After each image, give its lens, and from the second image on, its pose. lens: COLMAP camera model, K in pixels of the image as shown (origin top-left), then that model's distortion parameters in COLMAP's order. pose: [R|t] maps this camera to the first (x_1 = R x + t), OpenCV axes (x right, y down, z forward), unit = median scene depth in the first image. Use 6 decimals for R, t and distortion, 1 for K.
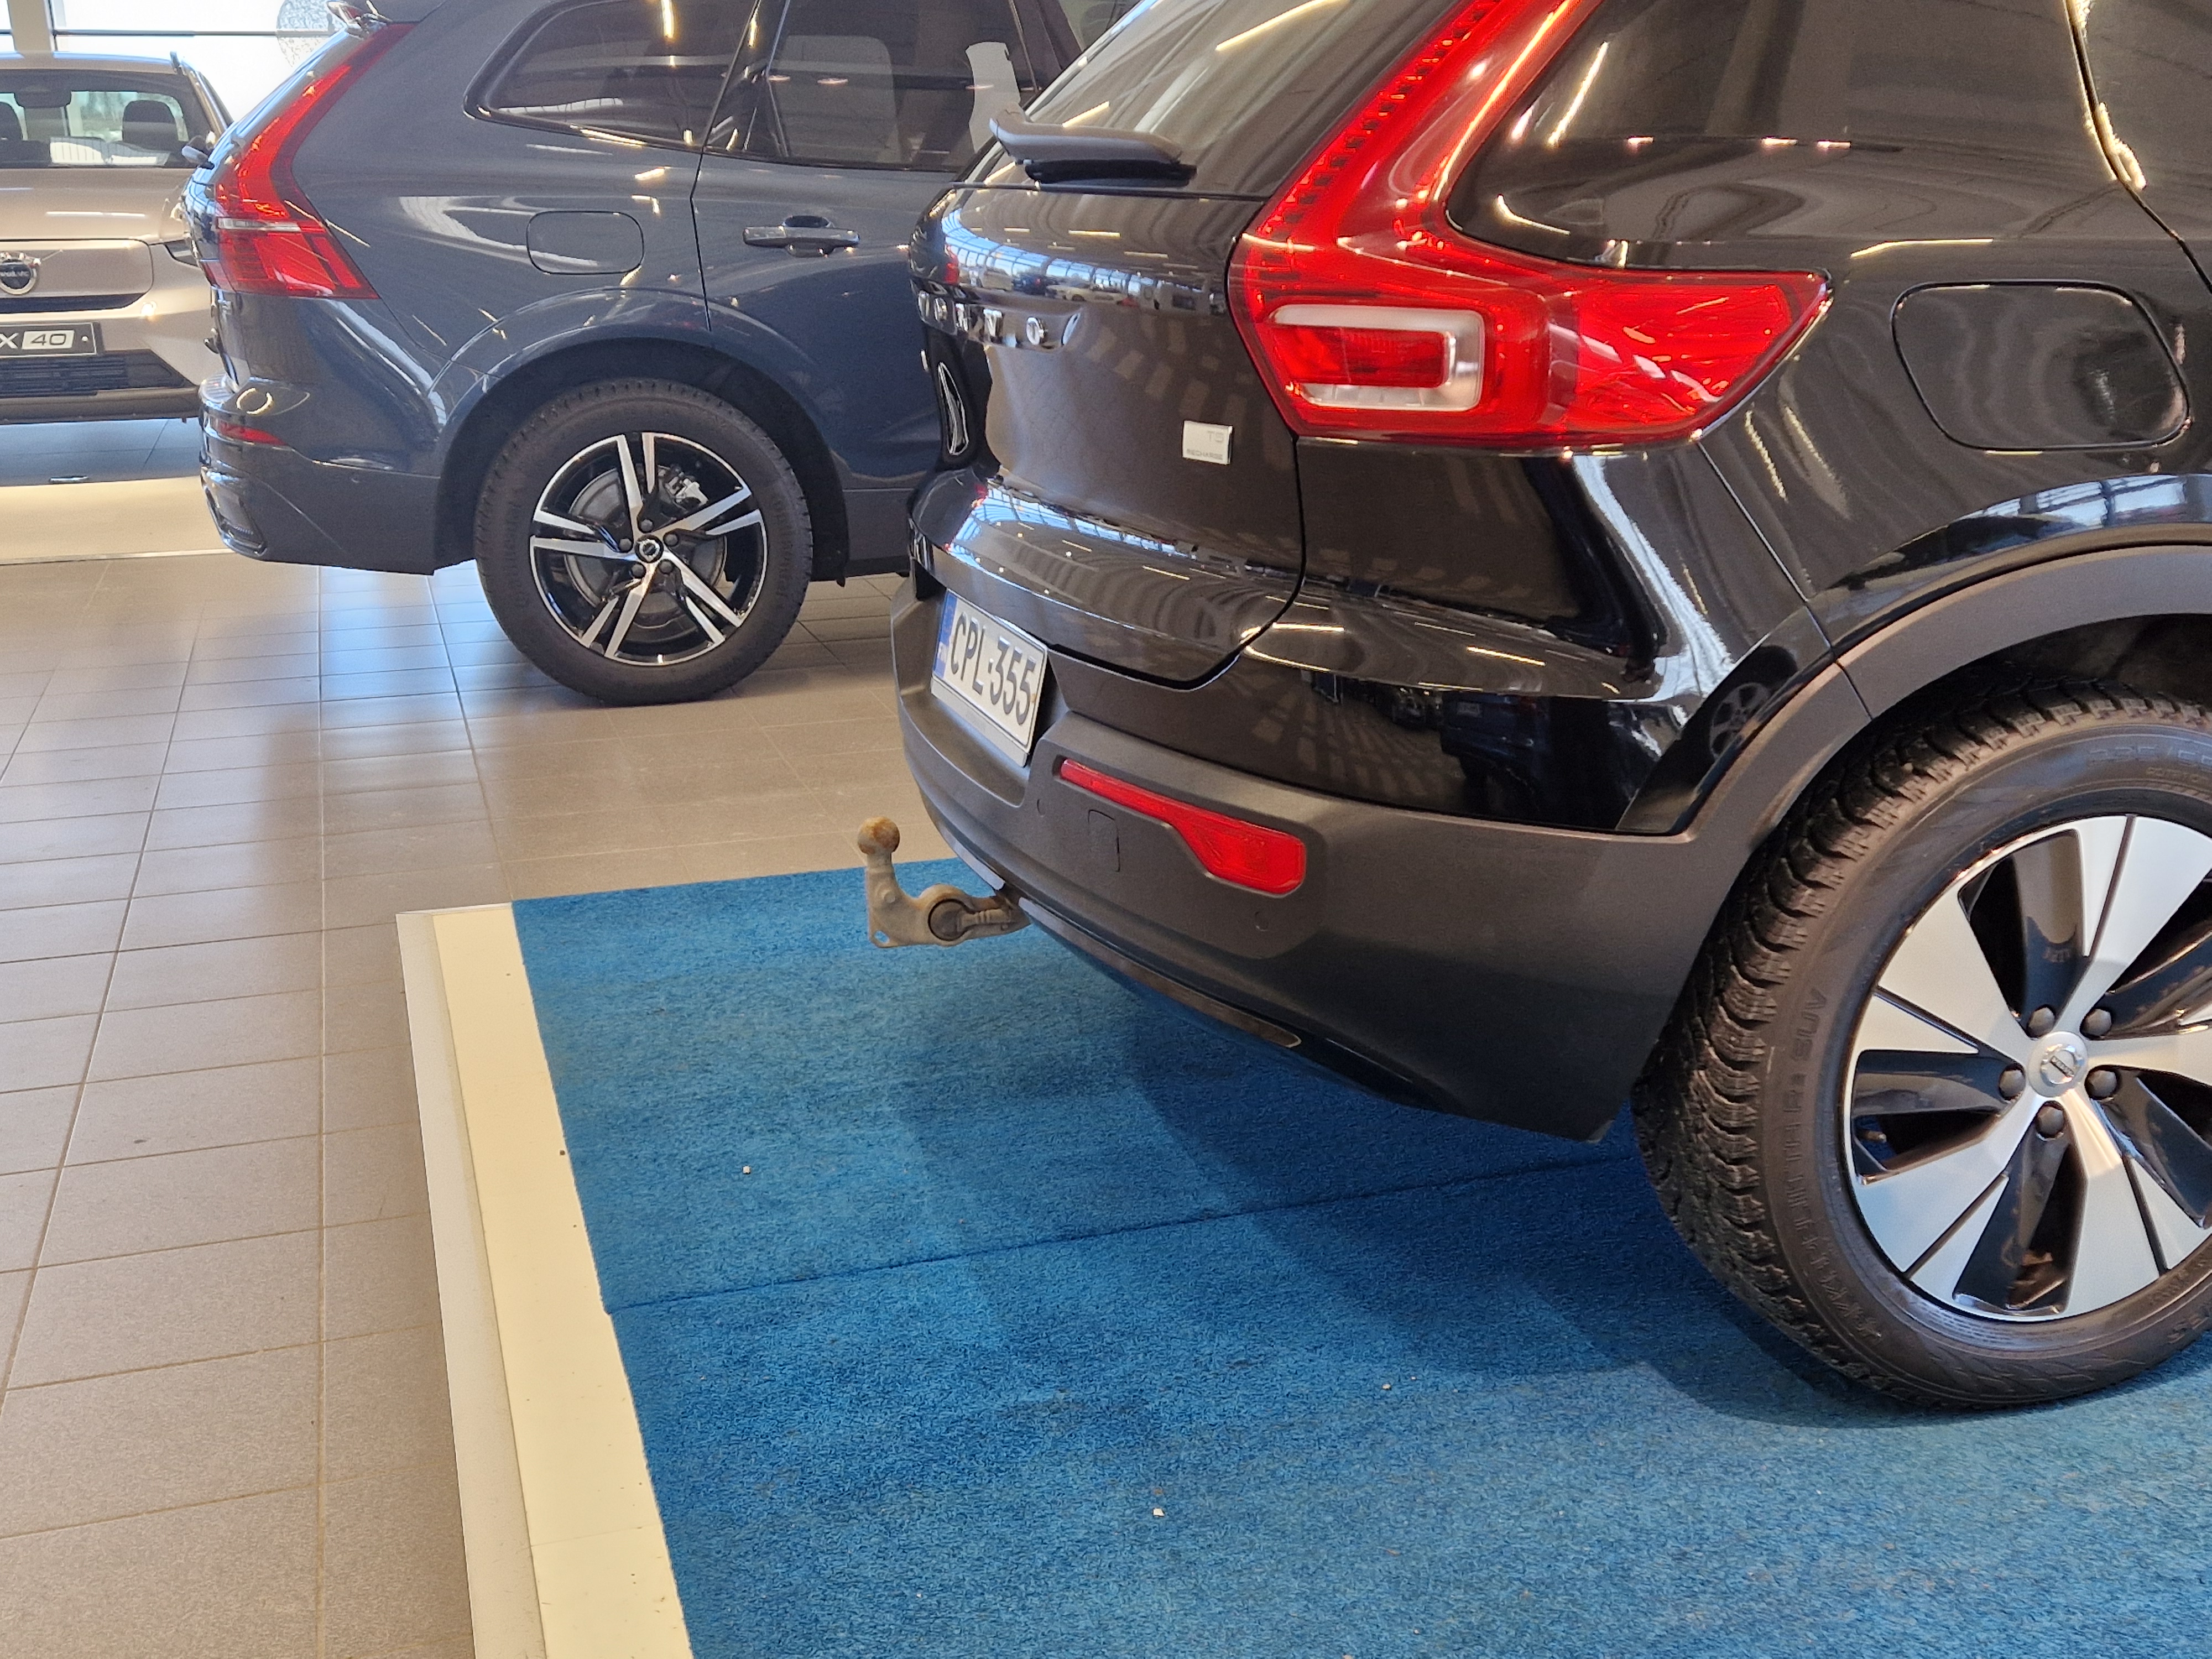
lens RADIAL K [[2452.3, 0, 1099.2], [0, 2452.3, 898.9], [0, 0, 1]] dist [0.063304, -0.006378]
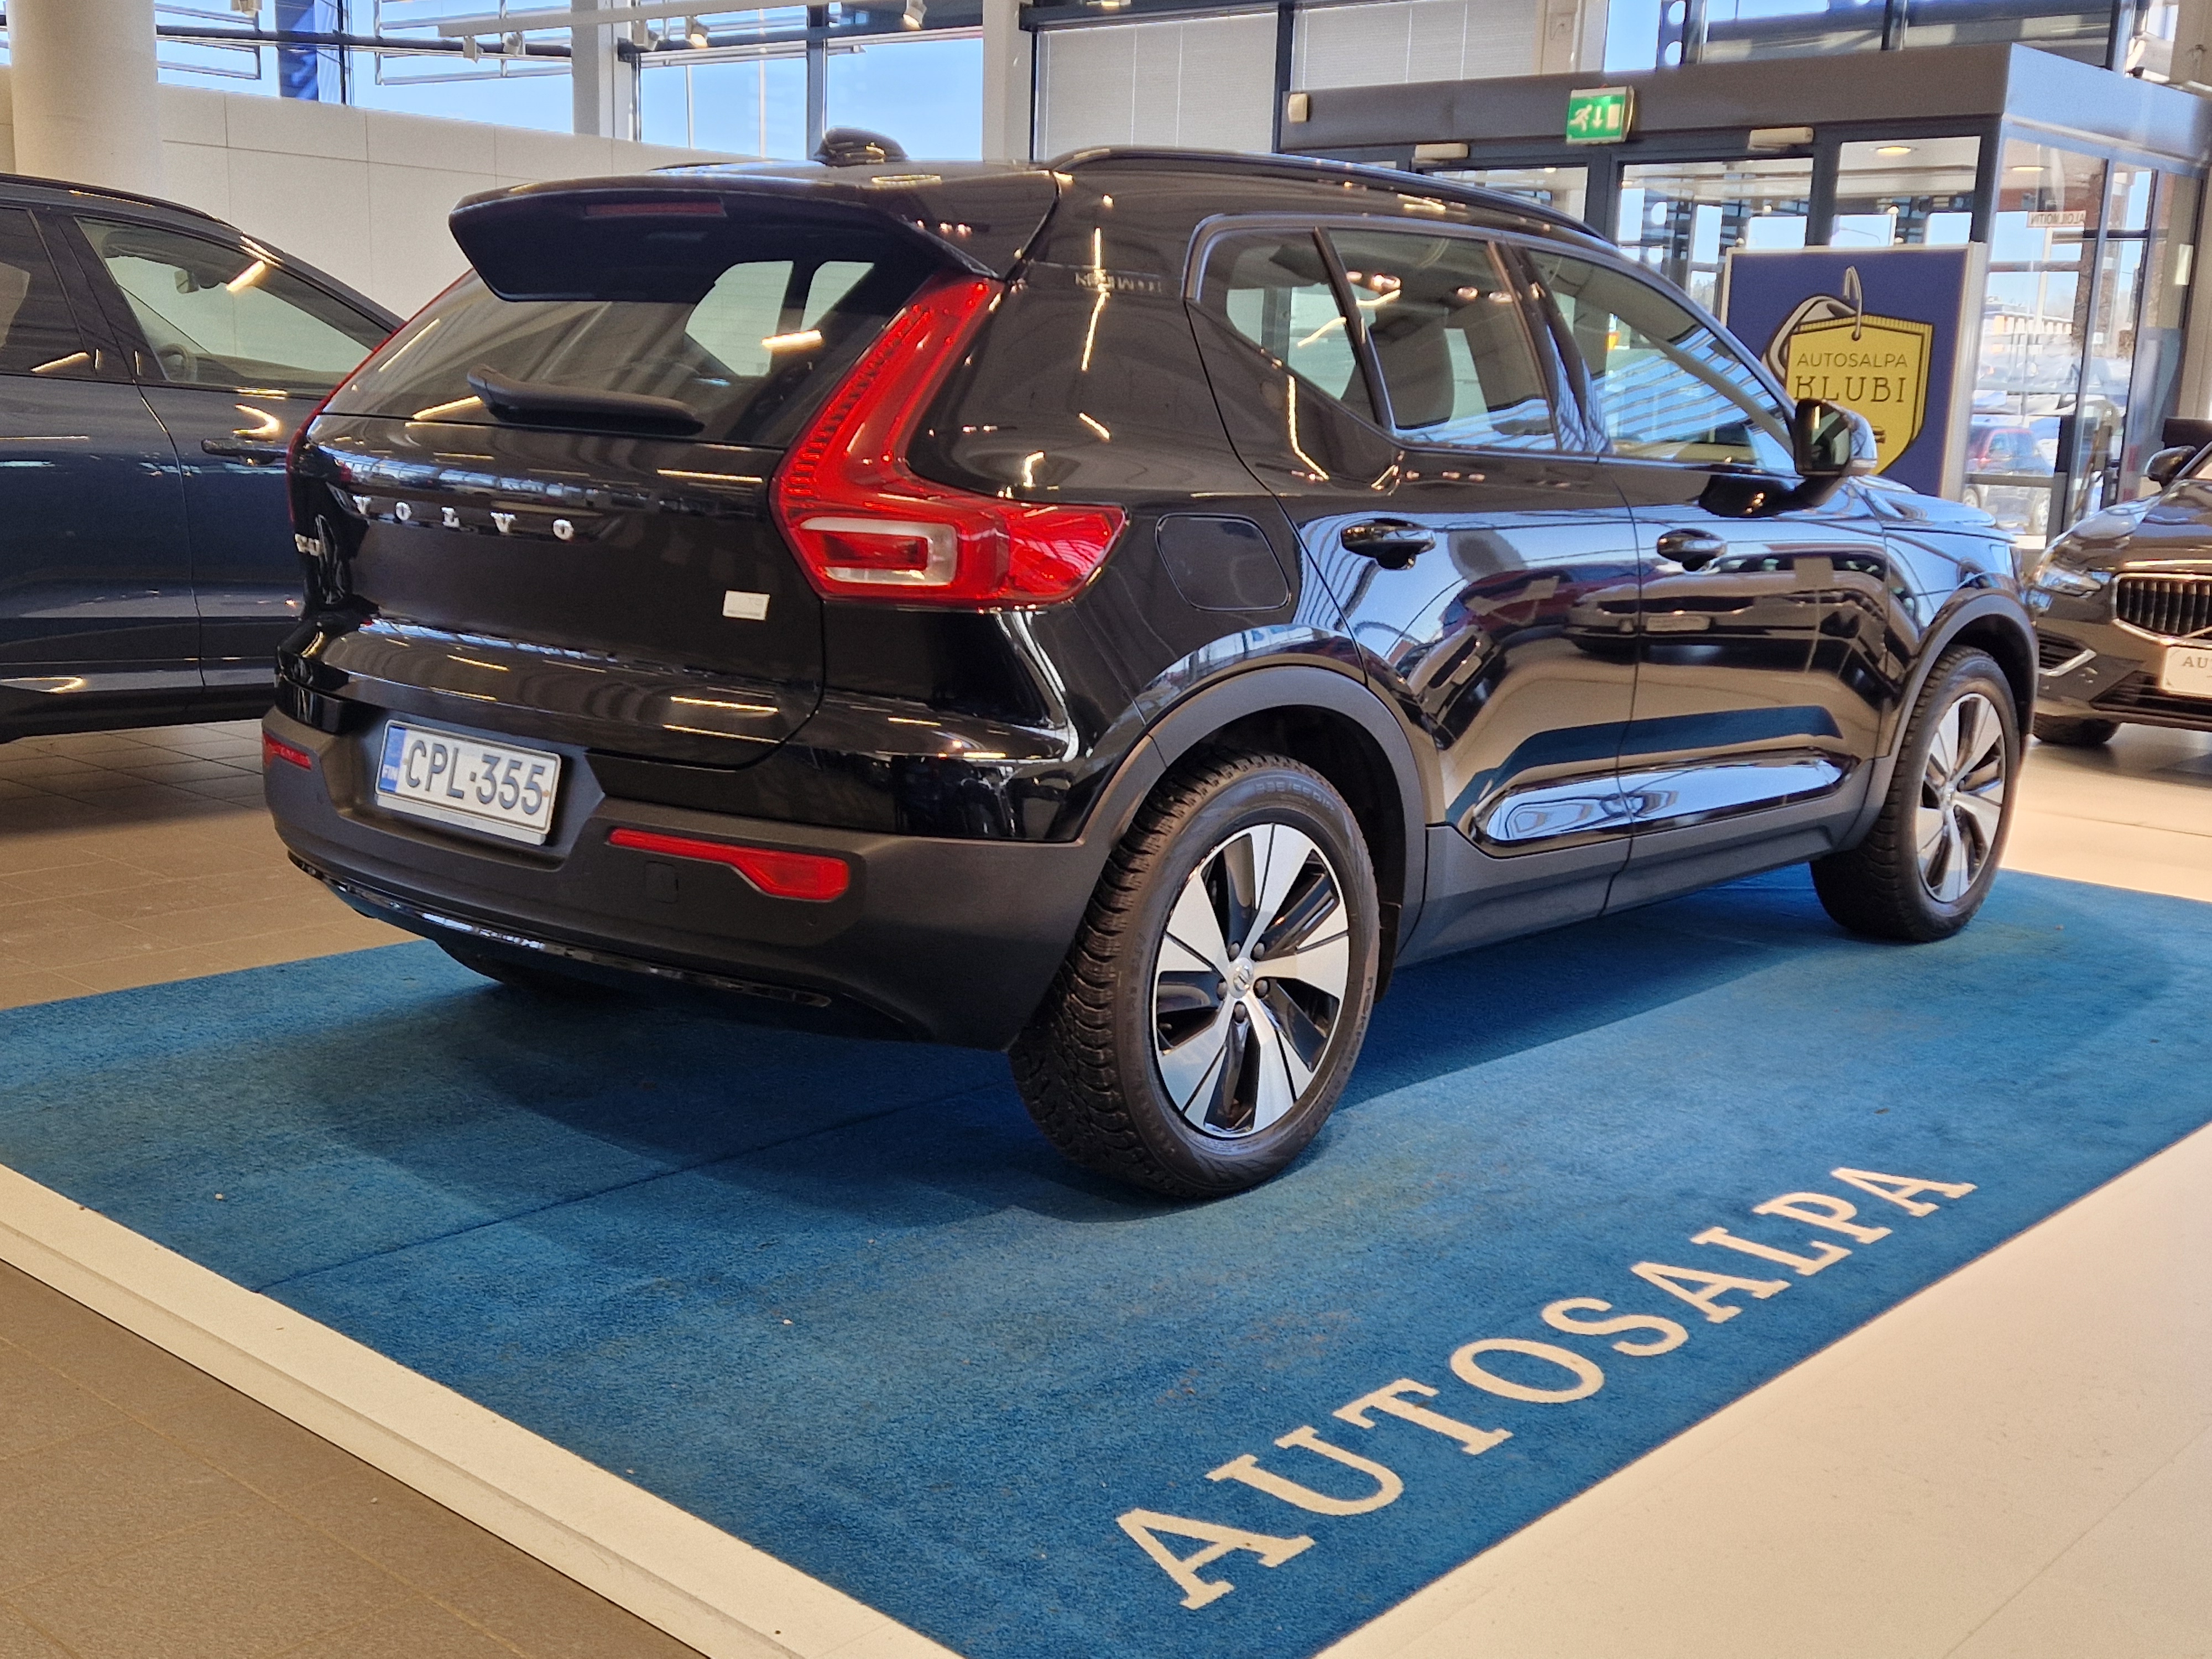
lens RADIAL K [[2452.3, 0, 1099.2], [0, 2452.3, 898.9], [0, 0, 1]] dist [0.063304, -0.006378]
pose [[0.856366, -0.061553, 0.512688, -0.541102], [0.101292, 0.993604, -0.049901, 0.087522], [-0.506338, 0.094665, 0.857123, -0.372271]]
